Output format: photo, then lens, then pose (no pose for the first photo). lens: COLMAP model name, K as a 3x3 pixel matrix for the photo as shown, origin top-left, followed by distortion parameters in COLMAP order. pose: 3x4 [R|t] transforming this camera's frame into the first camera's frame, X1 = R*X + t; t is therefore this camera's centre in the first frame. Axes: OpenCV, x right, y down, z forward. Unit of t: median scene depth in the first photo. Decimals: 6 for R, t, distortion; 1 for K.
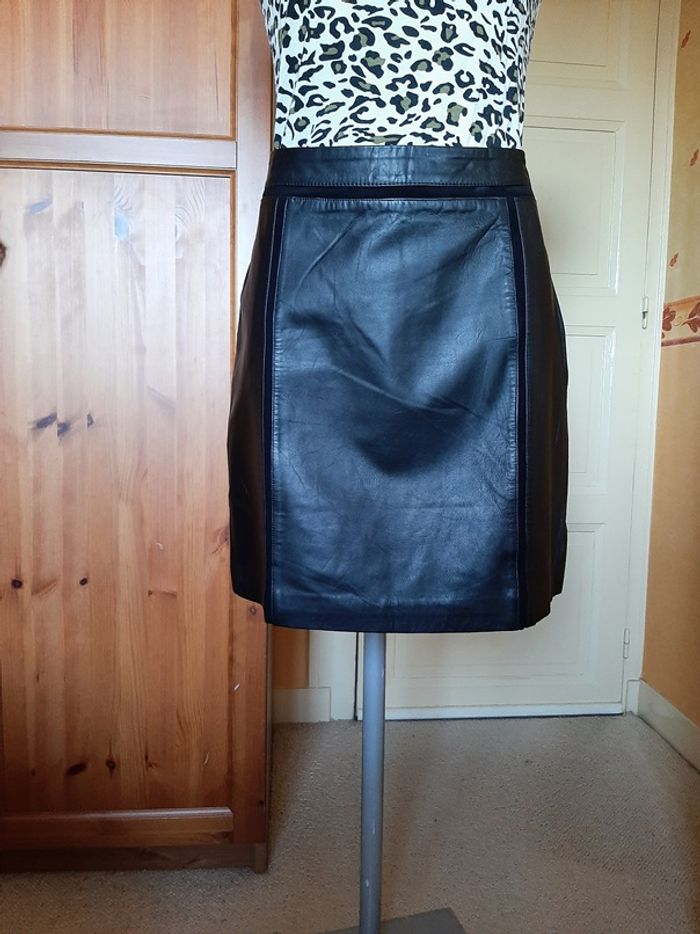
lens RADIAL K [[730.4, 0, 350.0], [0, 730.4, 467.0], [0, 0, 1]] dist [0.051102, -0.113454]
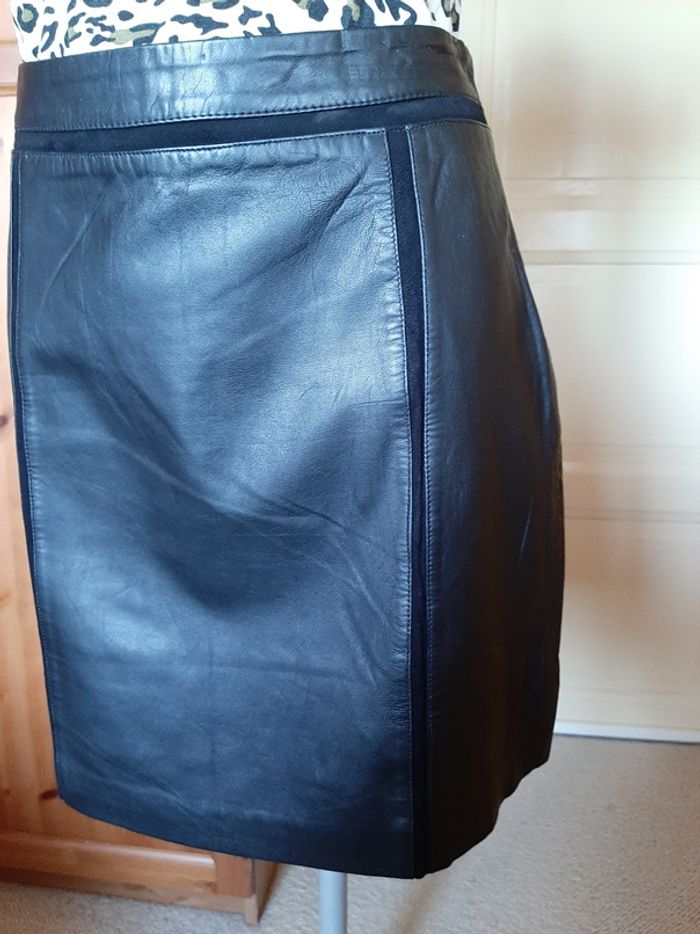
lens RADIAL K [[739.4, 0, 350.0], [0, 739.4, 467.0], [0, 0, 1]] dist [0.004991, -0.051638]
pose [[0.974106, 0.036377, -0.223148, 0.182233], [-0.005767, 0.990648, 0.136320, -0.117974], [0.226020, -0.131503, 0.965206, 0.271275]]
